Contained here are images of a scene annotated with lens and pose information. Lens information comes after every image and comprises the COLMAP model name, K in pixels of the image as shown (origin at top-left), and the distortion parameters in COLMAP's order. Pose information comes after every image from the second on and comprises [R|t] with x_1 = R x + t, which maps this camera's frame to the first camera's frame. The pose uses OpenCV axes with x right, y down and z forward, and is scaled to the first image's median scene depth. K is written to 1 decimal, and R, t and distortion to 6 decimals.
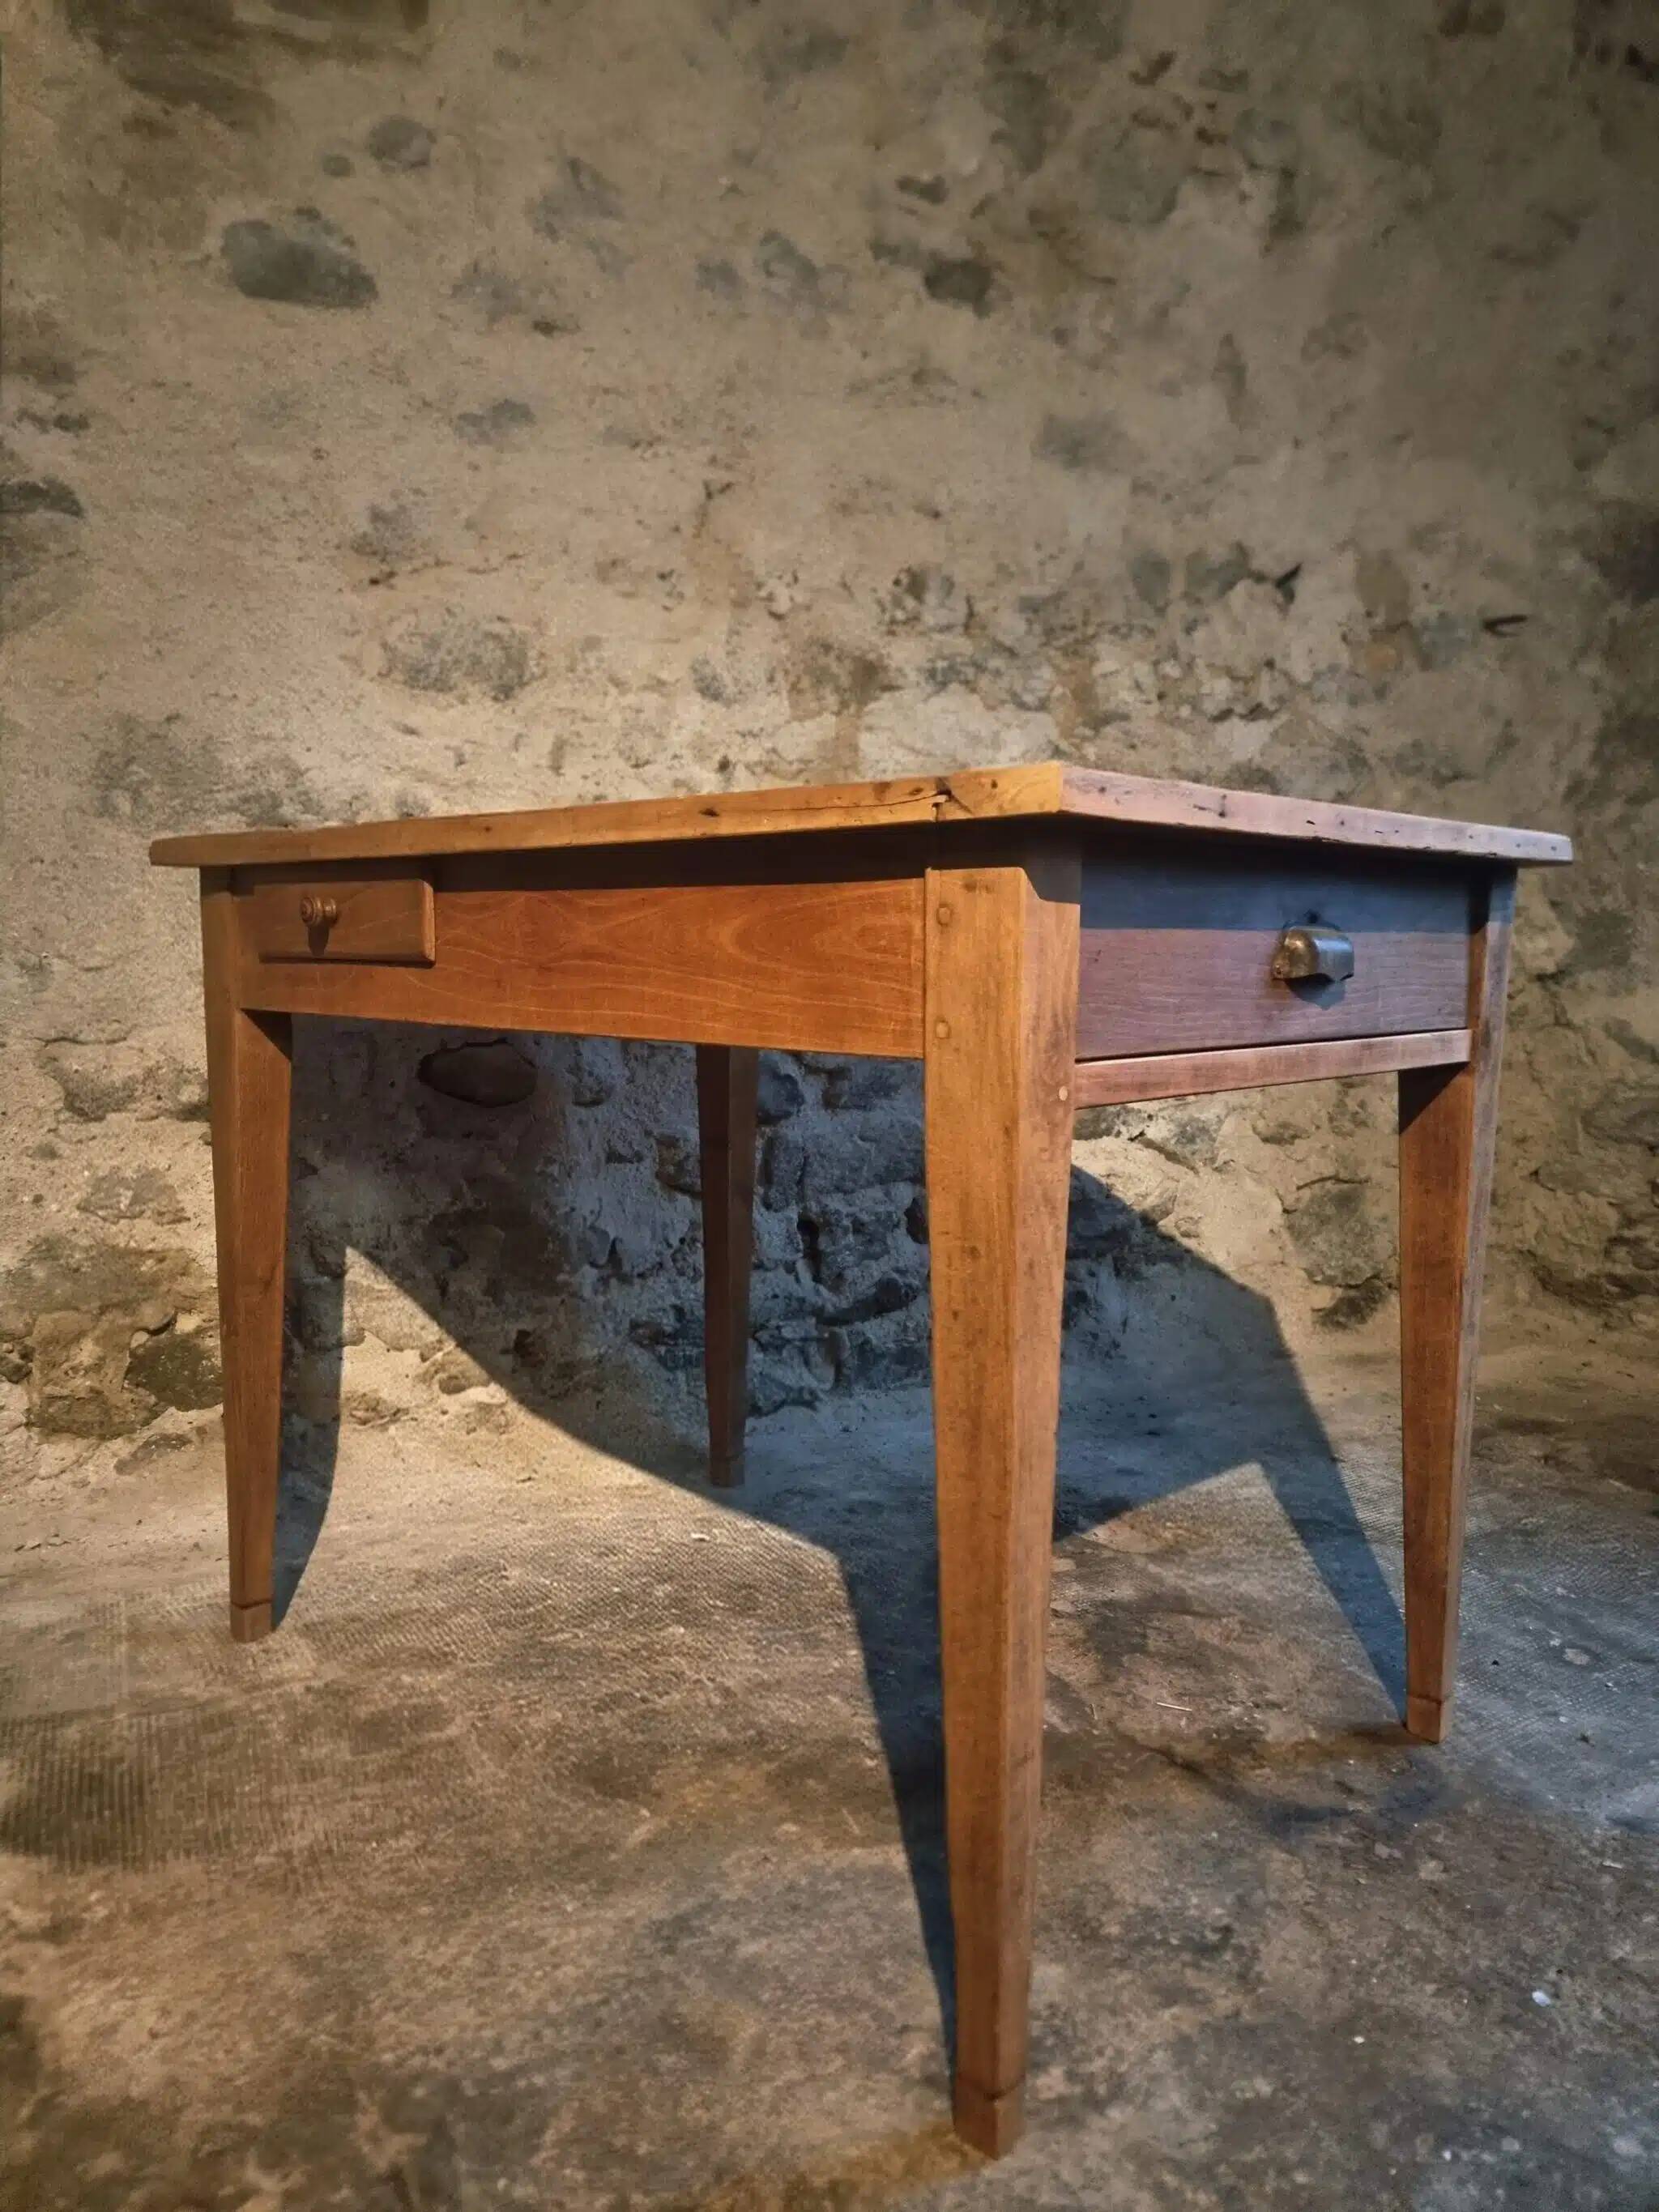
lens RADIAL K [[1542.9, 0, 837.6], [0, 1542.9, 1108.1], [0, 0, 1]] dist [0.091702, -0.082969]
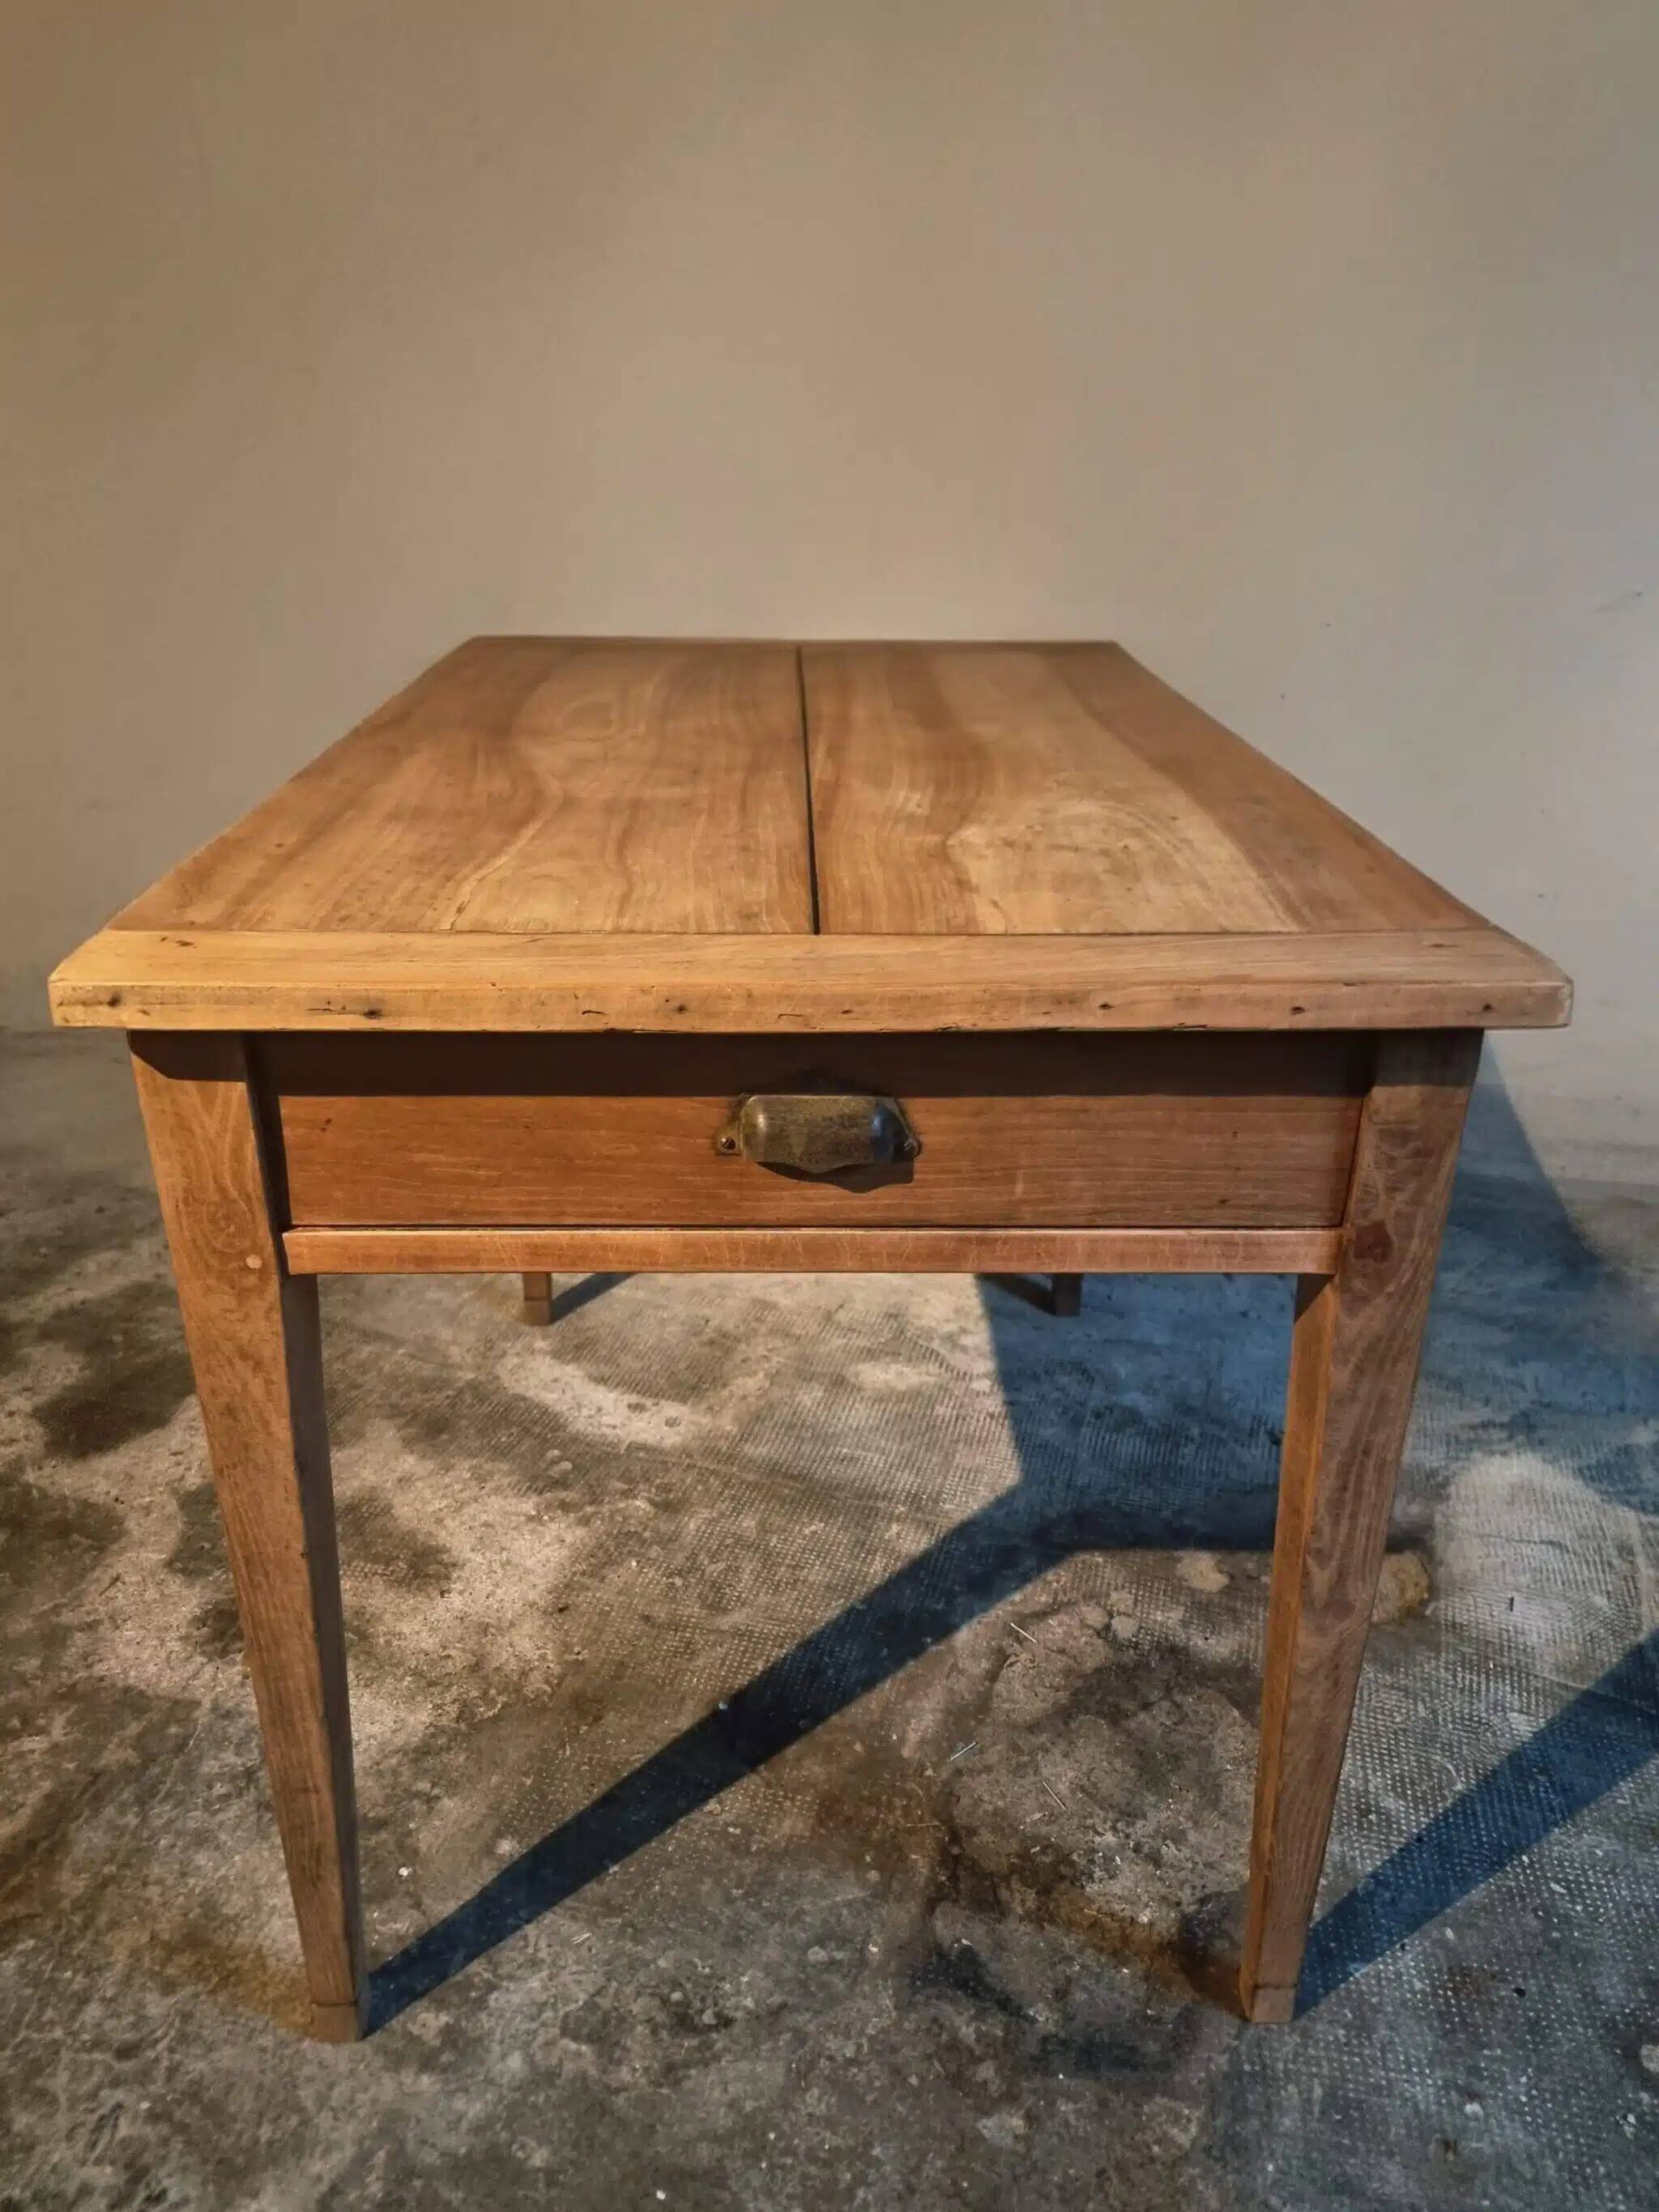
lens RADIAL K [[1596.7, 0, 803.5], [0, 1596.7, 1117.7], [0, 0, 1]] dist [0.071330, -0.065971]
pose [[0.695028, 0.285814, -0.659732, 0.489675], [-0.076647, 0.941816, 0.327274, -0.213626], [0.714886, -0.176898, 0.676495, 0.281485]]
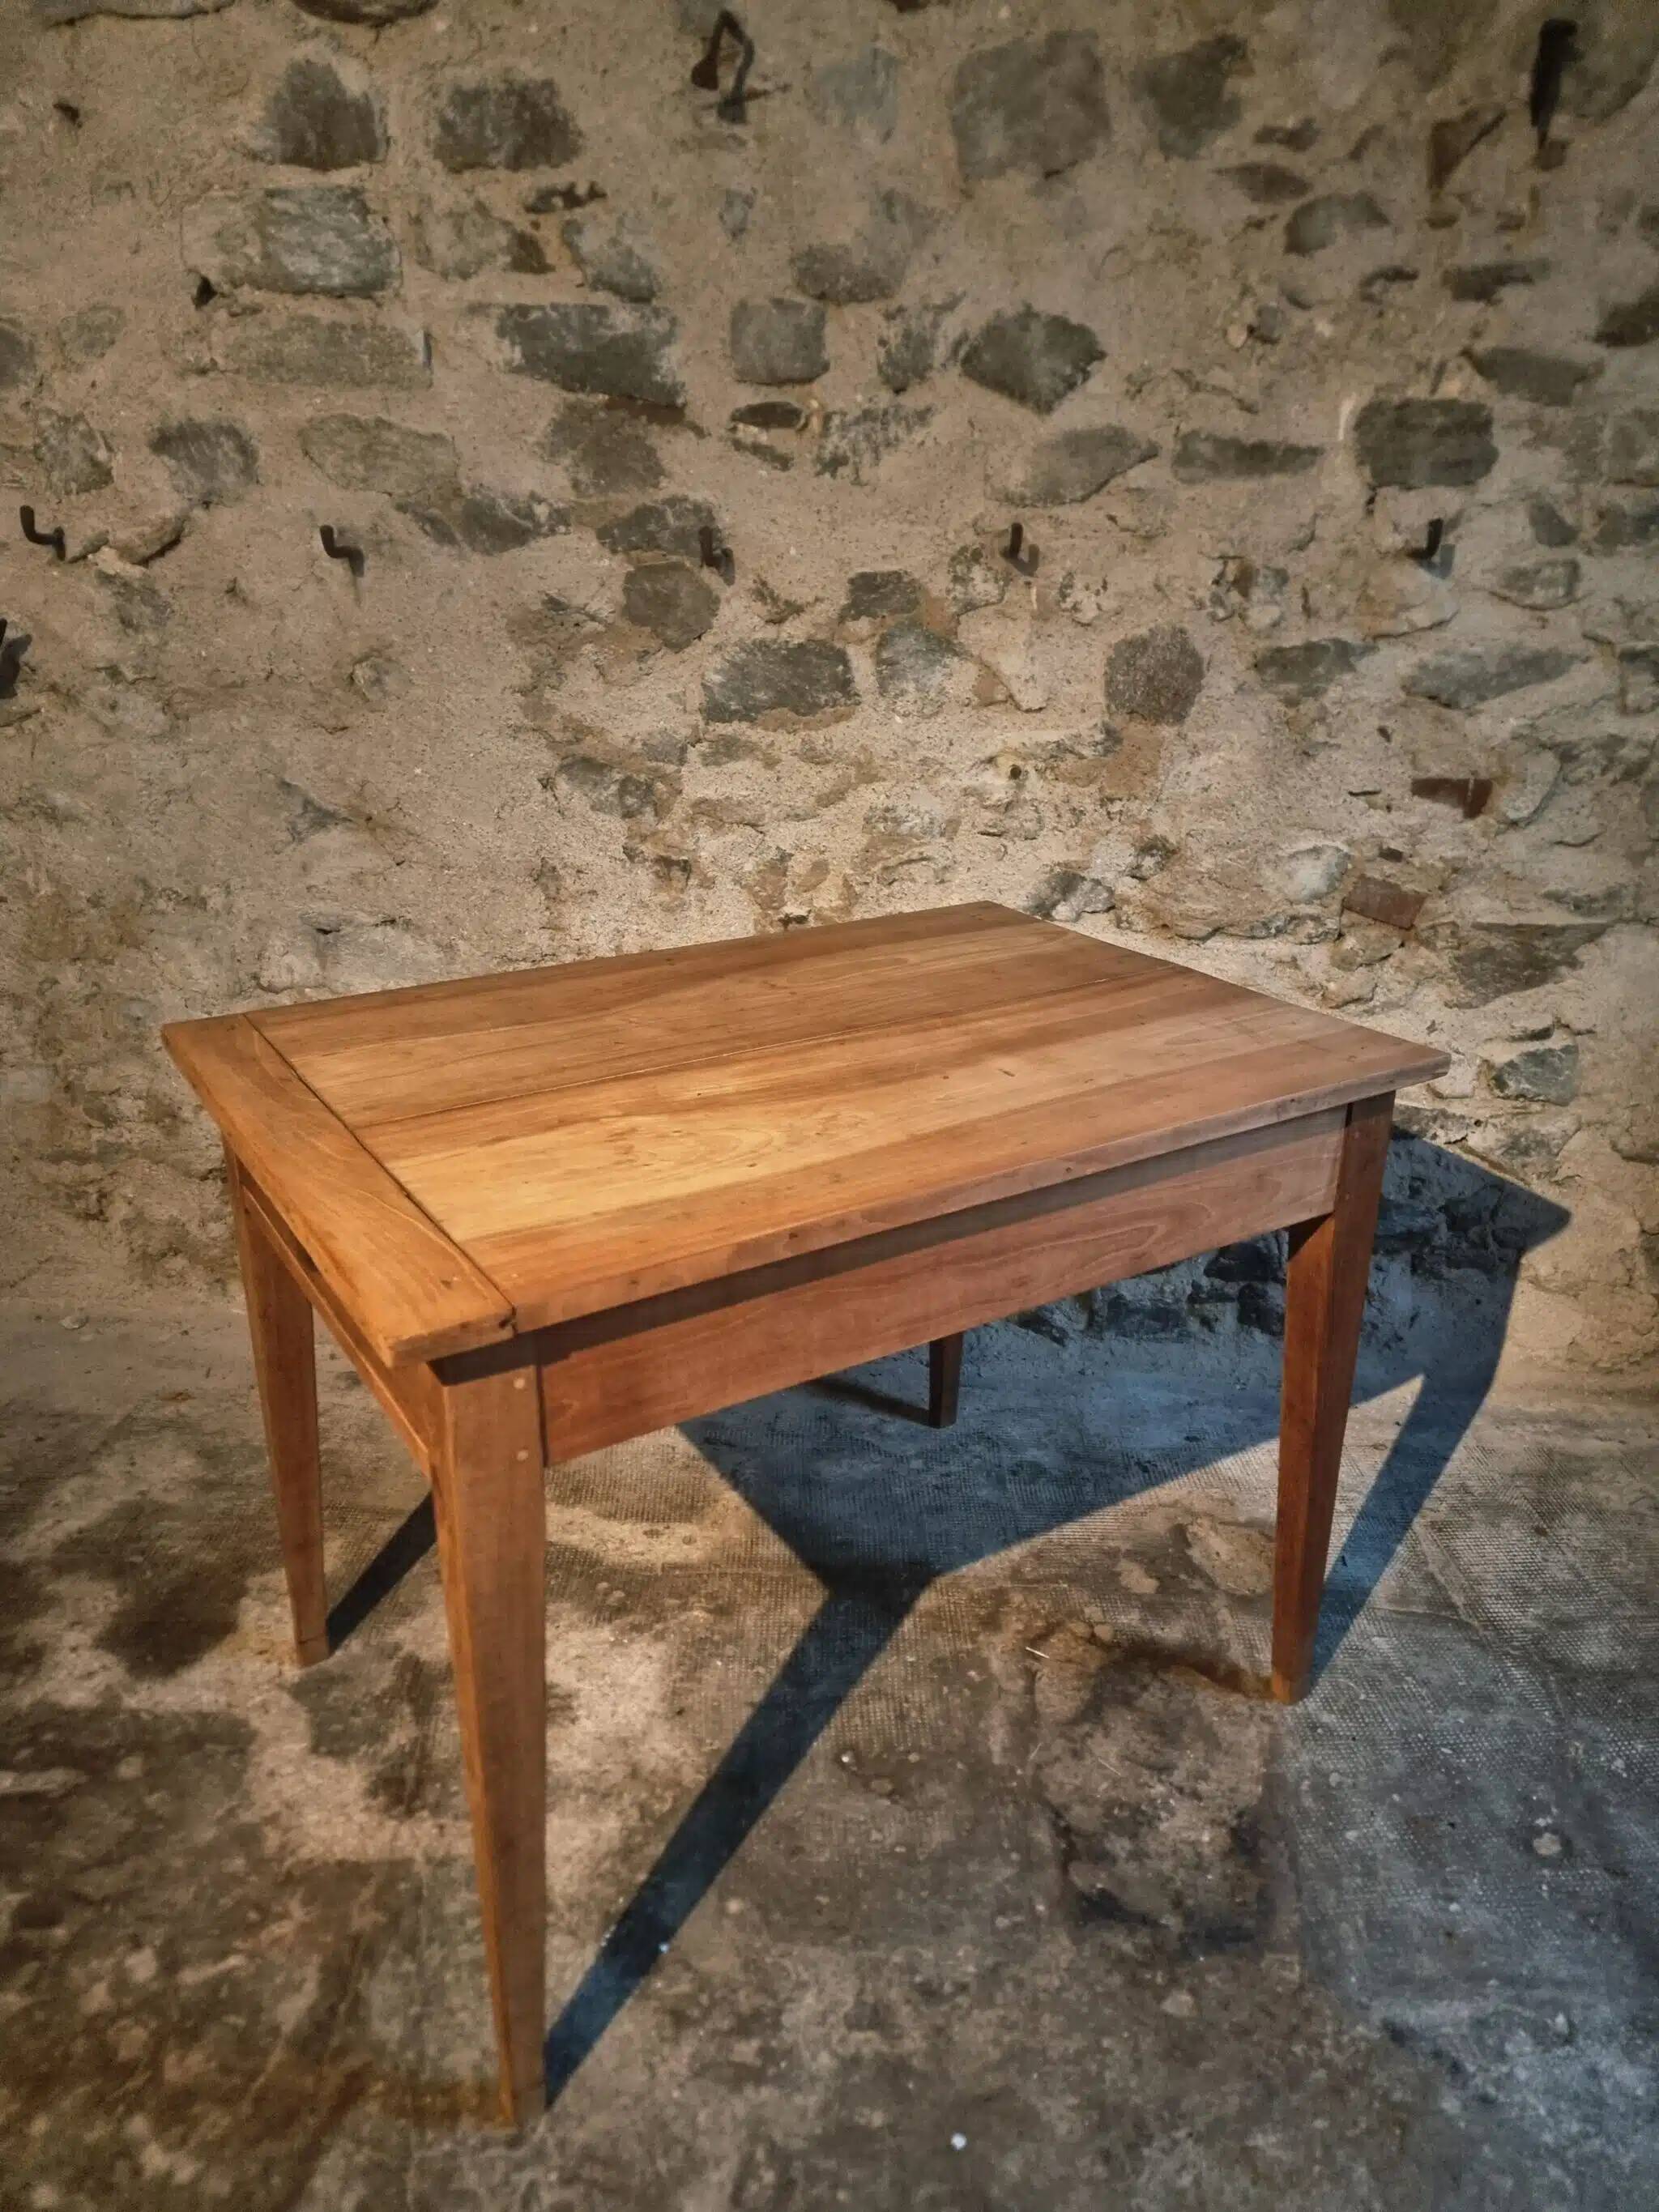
lens RADIAL K [[1540.9, 0, 835.2], [0, 1540.9, 1107.1], [0, 0, 1]] dist [0.089948, -0.080058]
pose [[0.884320, 0.171221, -0.434353, 0.369471], [-0.059122, 0.963905, 0.259600, -0.316143], [0.463124, -0.203890, 0.862523, -0.011069]]
